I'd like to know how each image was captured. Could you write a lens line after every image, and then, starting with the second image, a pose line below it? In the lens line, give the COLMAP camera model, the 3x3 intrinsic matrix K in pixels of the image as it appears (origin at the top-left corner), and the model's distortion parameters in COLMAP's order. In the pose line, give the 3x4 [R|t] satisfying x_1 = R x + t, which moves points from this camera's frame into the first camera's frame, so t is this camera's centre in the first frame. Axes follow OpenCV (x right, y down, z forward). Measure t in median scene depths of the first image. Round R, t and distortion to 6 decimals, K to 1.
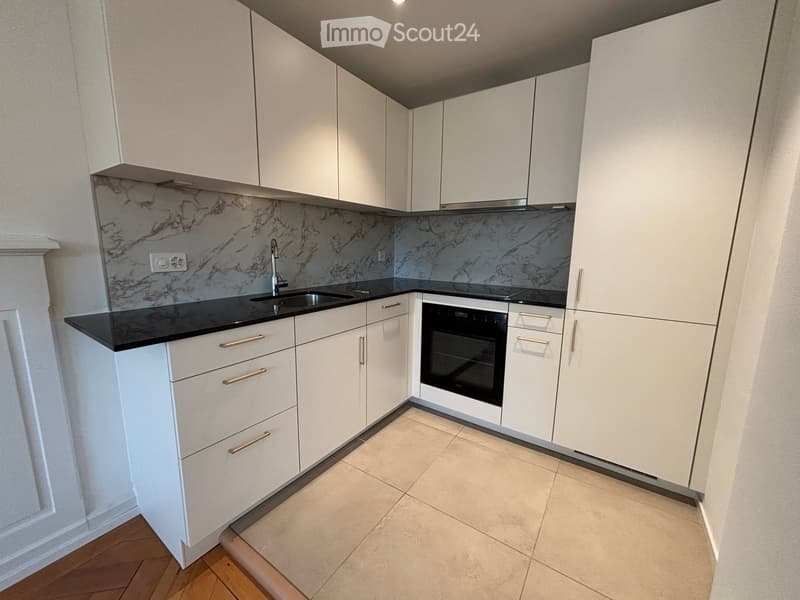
lens RADIAL K [[325.8, 0, 400.0], [0, 325.8, 300.0], [0, 0, 1]] dist [0.000869, 0.000213]
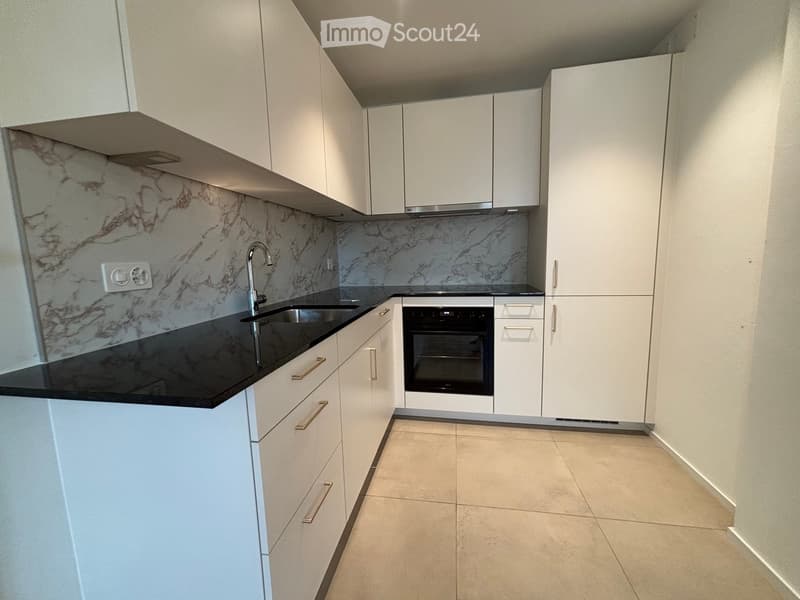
lens RADIAL K [[325.8, 0, 400.0], [0, 325.8, 300.0], [0, 0, 1]] dist [0.000869, 0.000213]
pose [[0.908016, -0.093645, 0.408335, -0.428031], [0.109968, 0.993796, -0.016625, 0.002965], [-0.404245, 0.059999, 0.912681, 0.157251]]
